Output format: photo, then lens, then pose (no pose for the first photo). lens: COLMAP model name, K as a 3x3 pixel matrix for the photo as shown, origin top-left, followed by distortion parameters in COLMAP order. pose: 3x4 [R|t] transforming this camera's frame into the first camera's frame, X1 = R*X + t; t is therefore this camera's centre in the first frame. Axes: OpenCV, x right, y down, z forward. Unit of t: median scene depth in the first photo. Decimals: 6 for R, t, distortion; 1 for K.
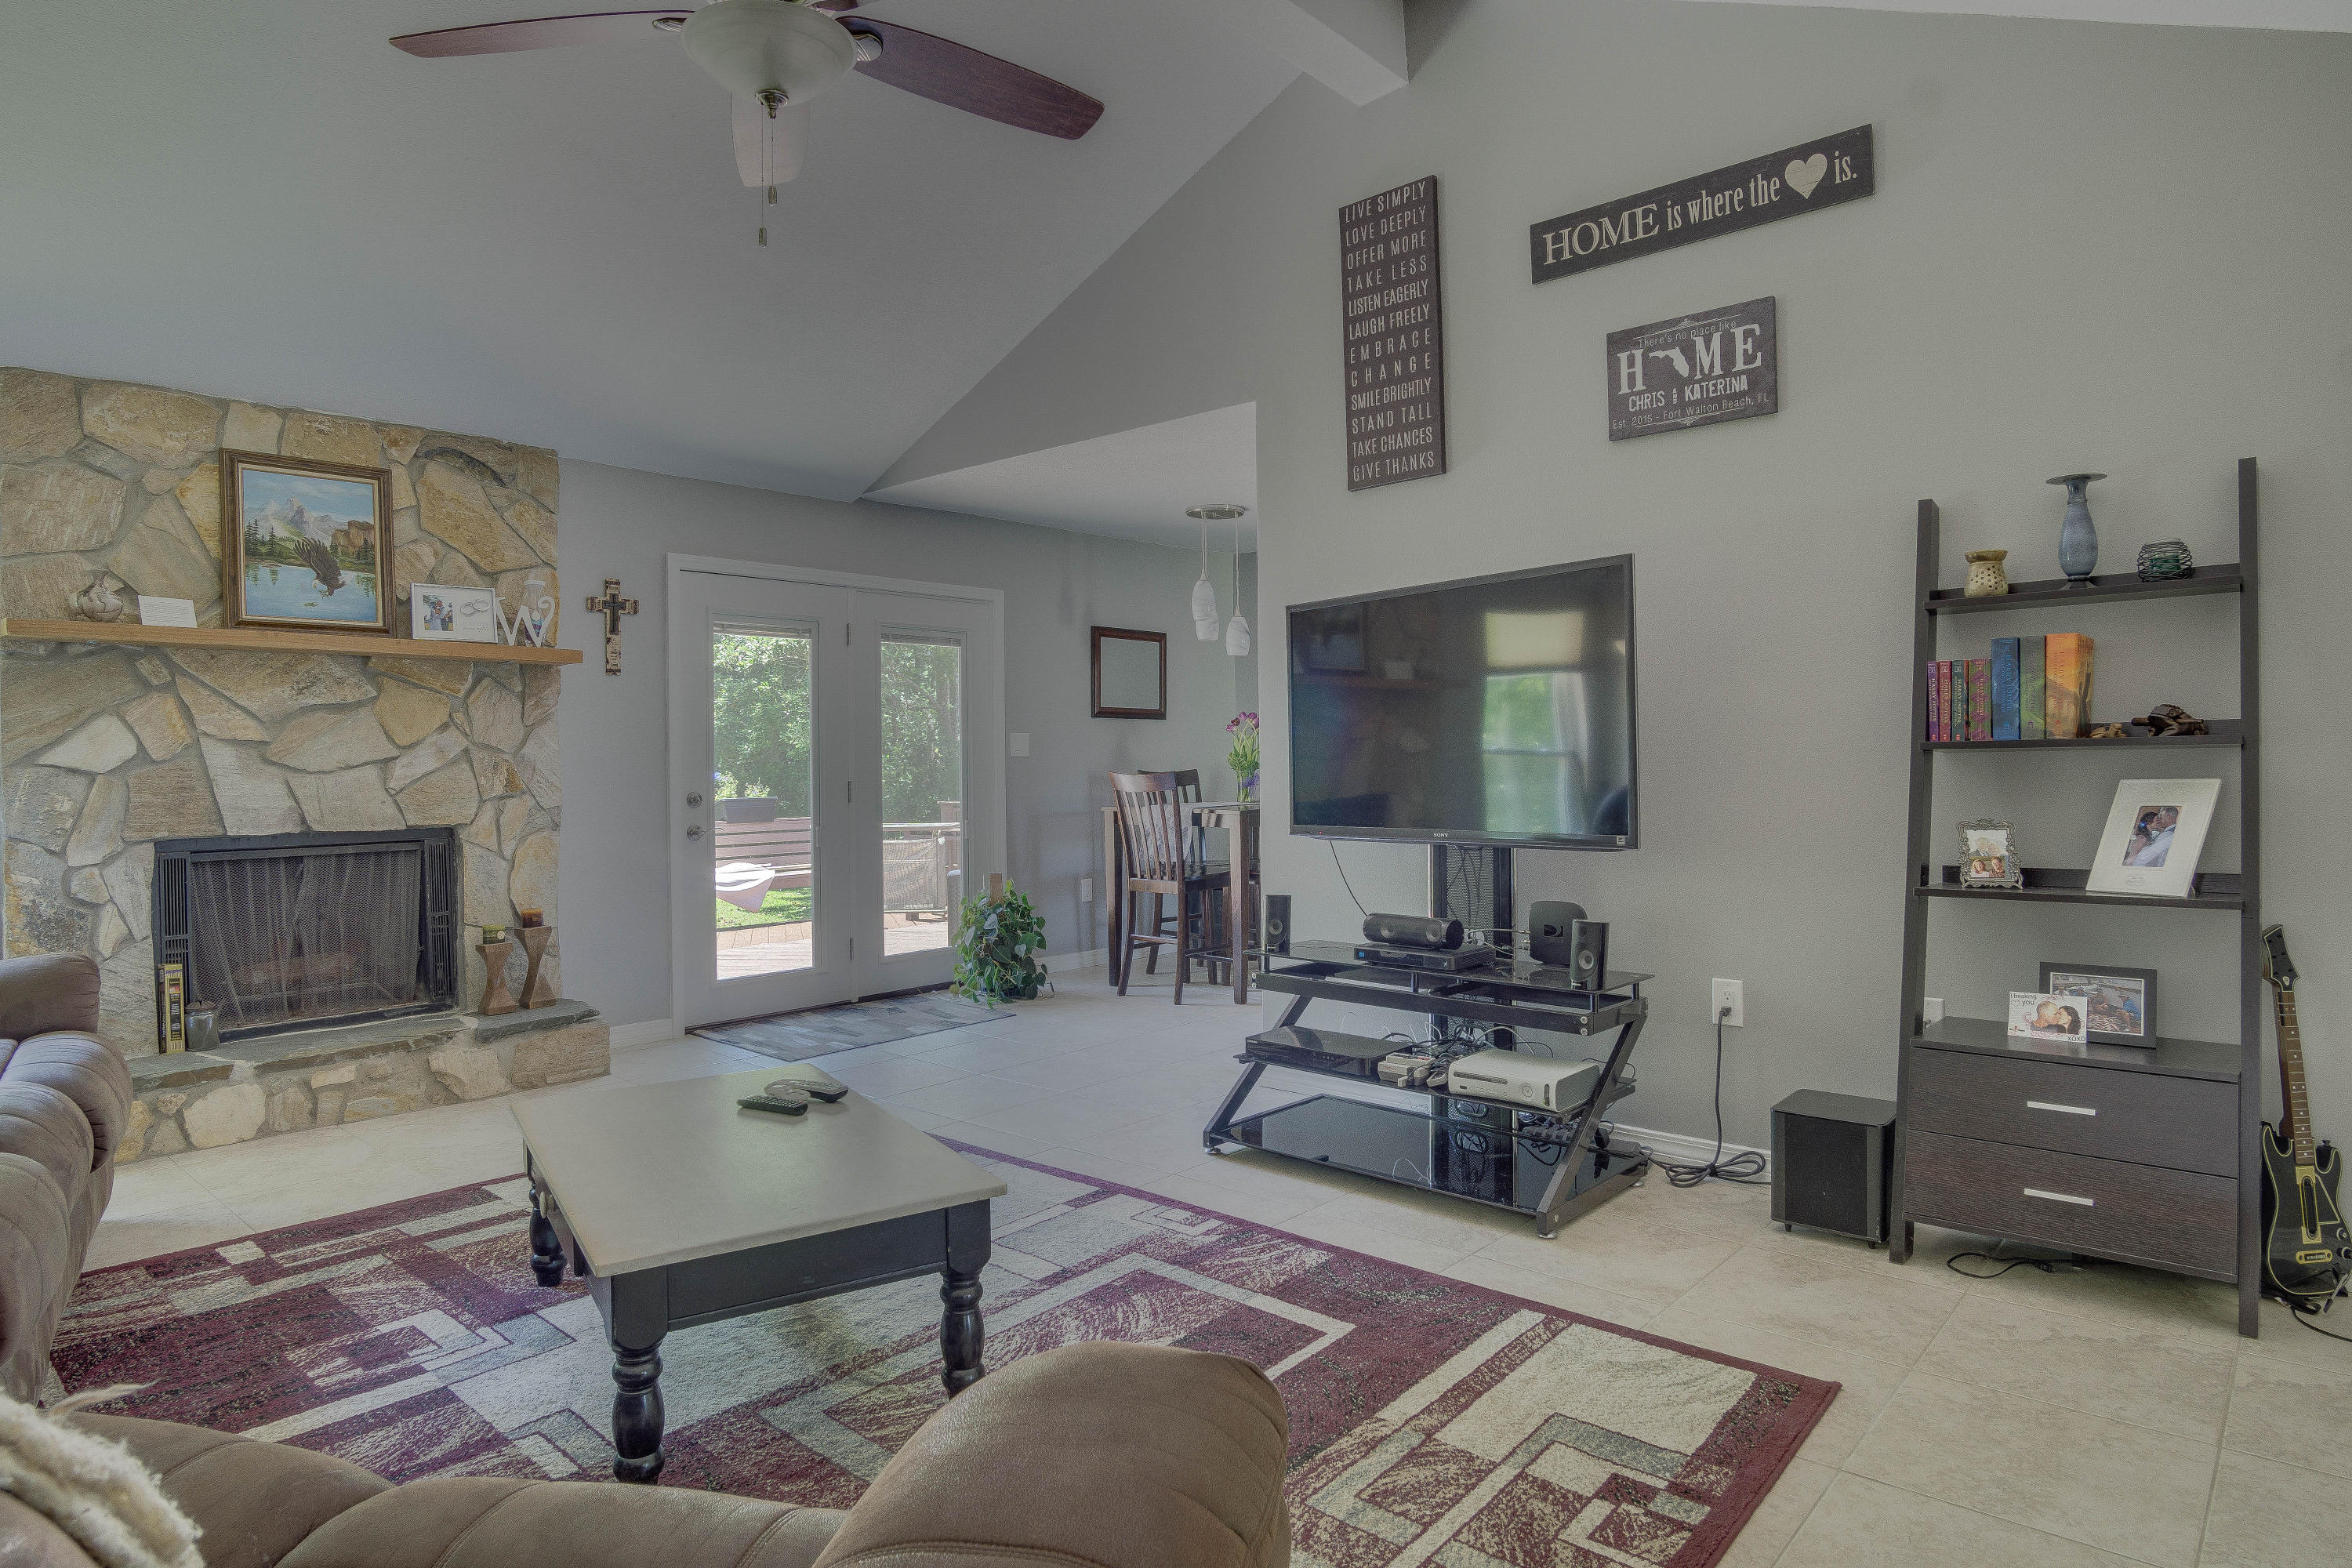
lens RADIAL K [[1295.9, 0, 1174.4], [0, 1295.9, 780.3], [0, 0, 1]] dist [-0.032847, 0.009752]
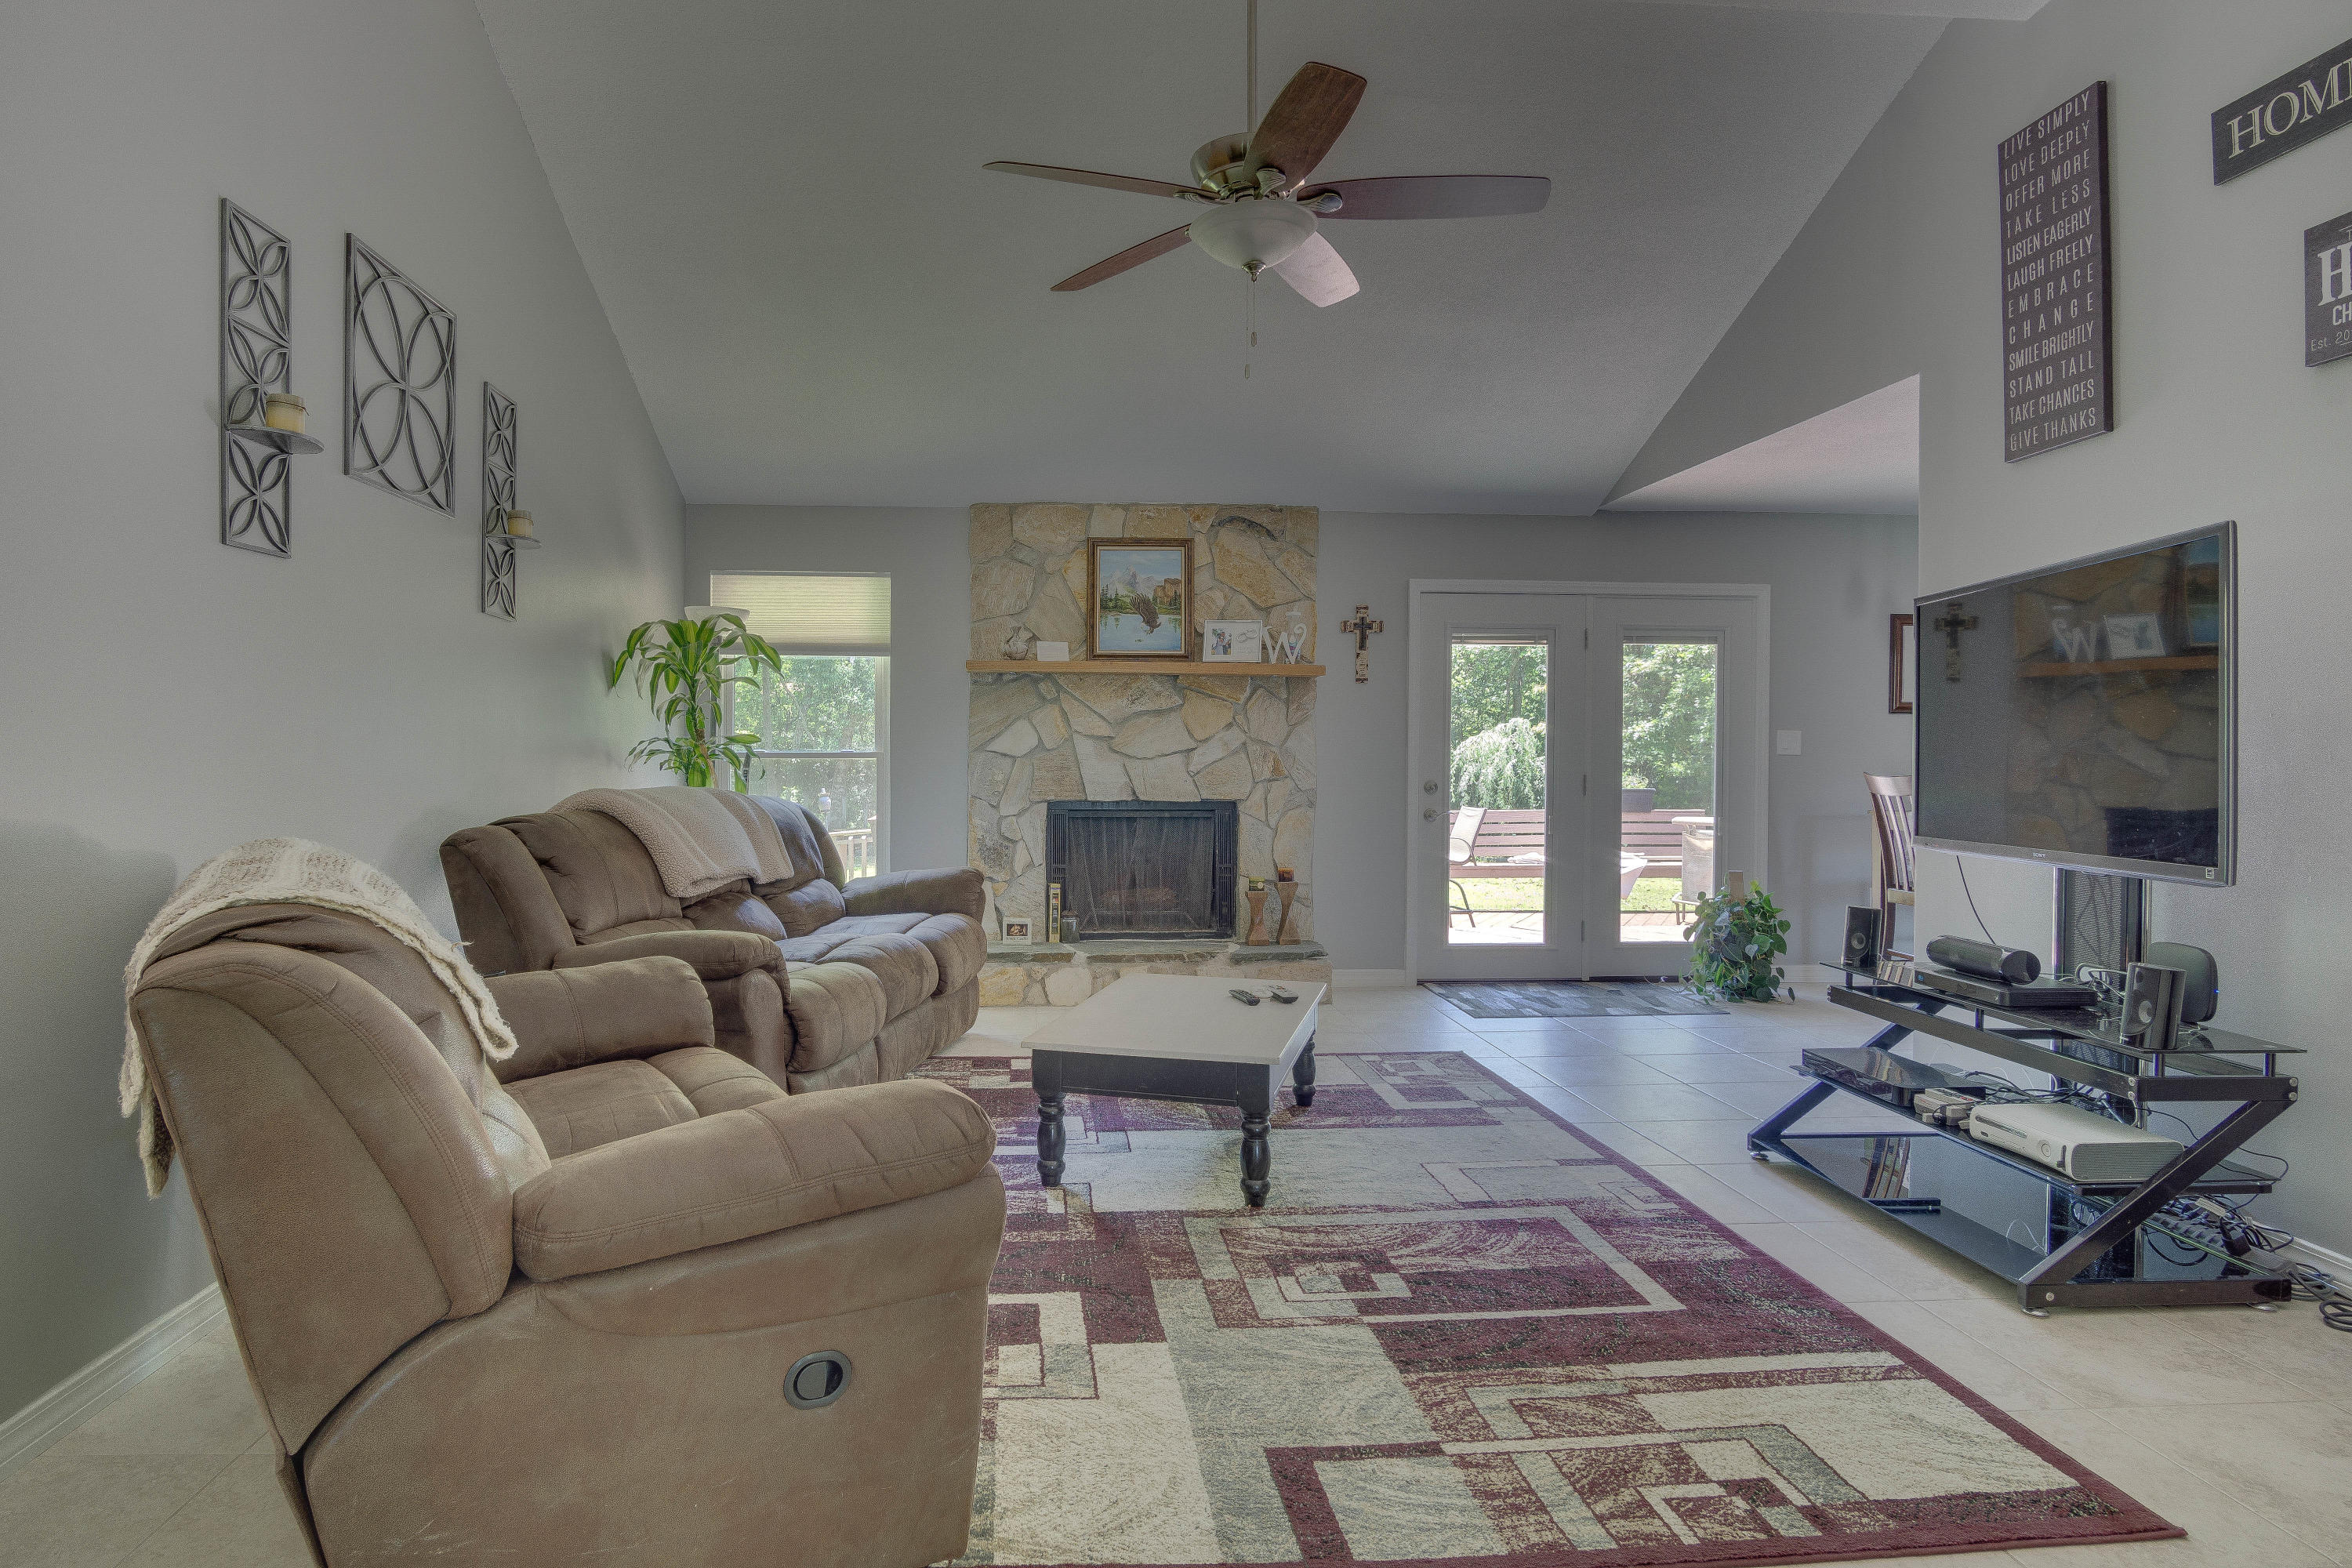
lens RADIAL K [[1295.9, 0, 1171.7], [0, 1295.9, 781.5], [0, 0, 1]] dist [-0.032847, 0.009752]
pose [[0.732328, 0.030617, -0.680263, 0.366494], [-0.024465, 0.999527, 0.018648, -0.009200], [0.680512, 0.002986, 0.732731, -0.033730]]
